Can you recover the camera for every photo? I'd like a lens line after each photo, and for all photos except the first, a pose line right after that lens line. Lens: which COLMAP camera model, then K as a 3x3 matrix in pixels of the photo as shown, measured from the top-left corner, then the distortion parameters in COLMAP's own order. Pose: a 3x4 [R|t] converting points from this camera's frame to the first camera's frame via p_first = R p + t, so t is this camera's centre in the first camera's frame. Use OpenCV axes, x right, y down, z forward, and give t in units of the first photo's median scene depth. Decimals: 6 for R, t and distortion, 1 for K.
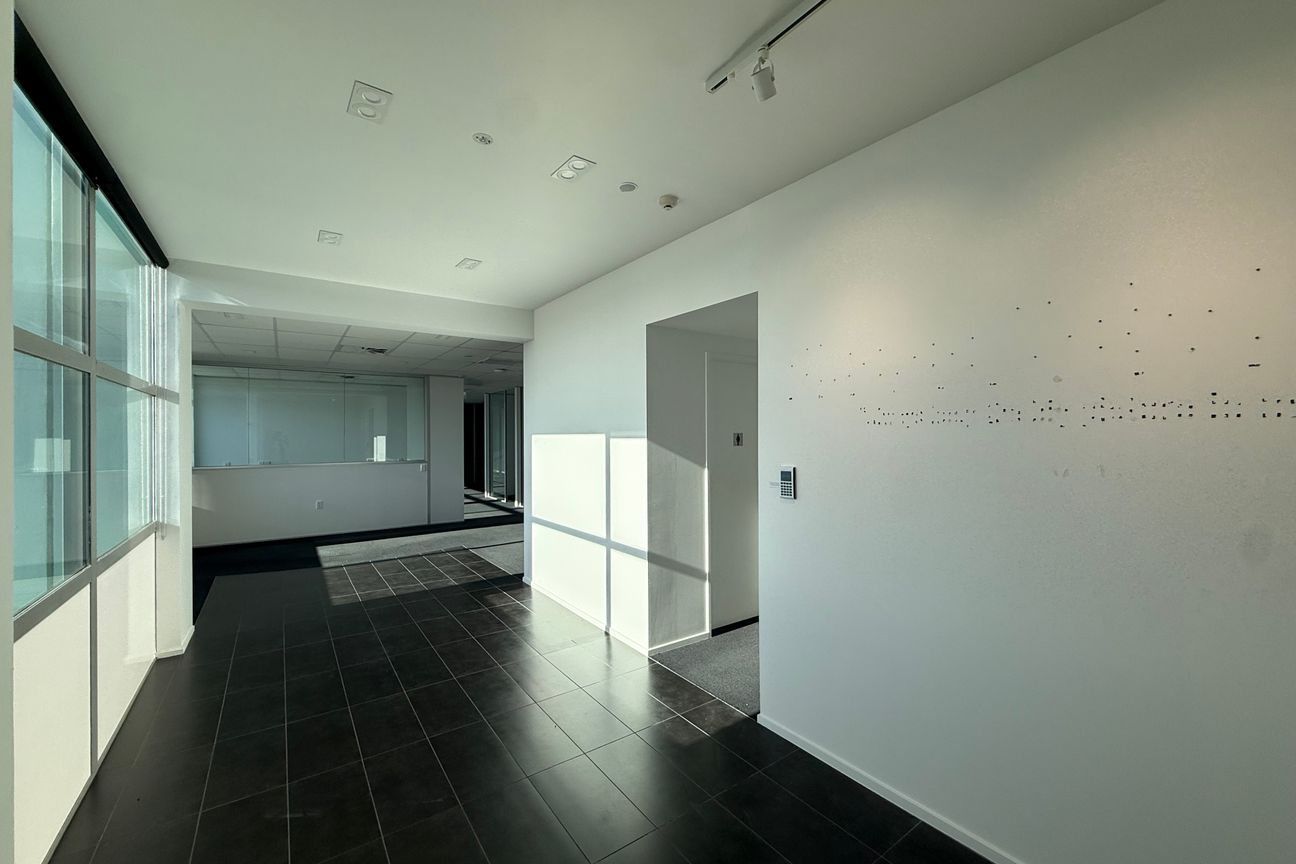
lens RADIAL K [[512.4, 0, 647.8], [0, 512.4, 428.3], [0, 0, 1]] dist [0.000453, -0.000514]
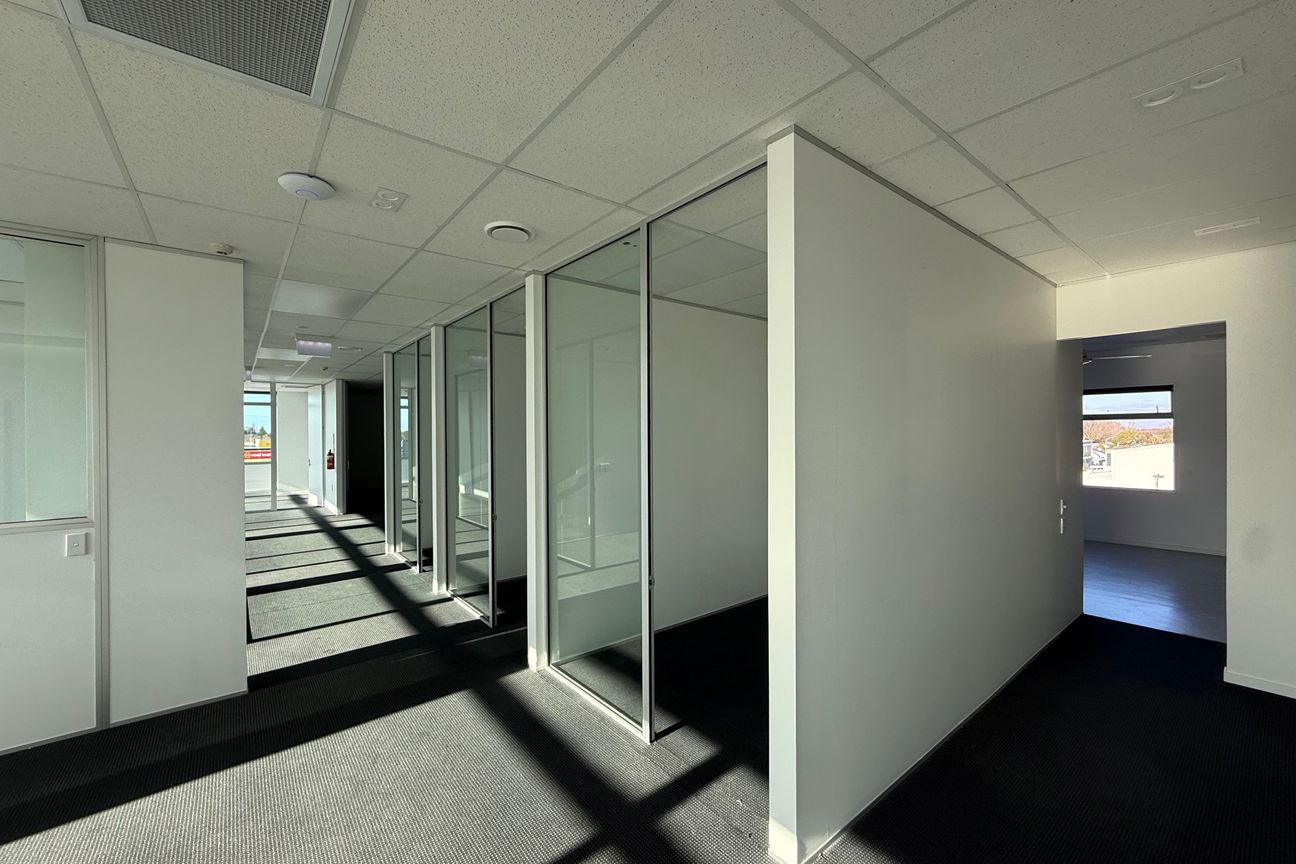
lens RADIAL K [[512.4, 0, 645.1], [0, 512.4, 432.1], [0, 0, 1]] dist [0.000453, -0.000514]
pose [[0.994256, 0.001213, 0.107018, -0.136771], [-0.001570, 0.999993, 0.003256, 0.009829], [-0.107013, -0.003405, 0.994252, 0.653266]]
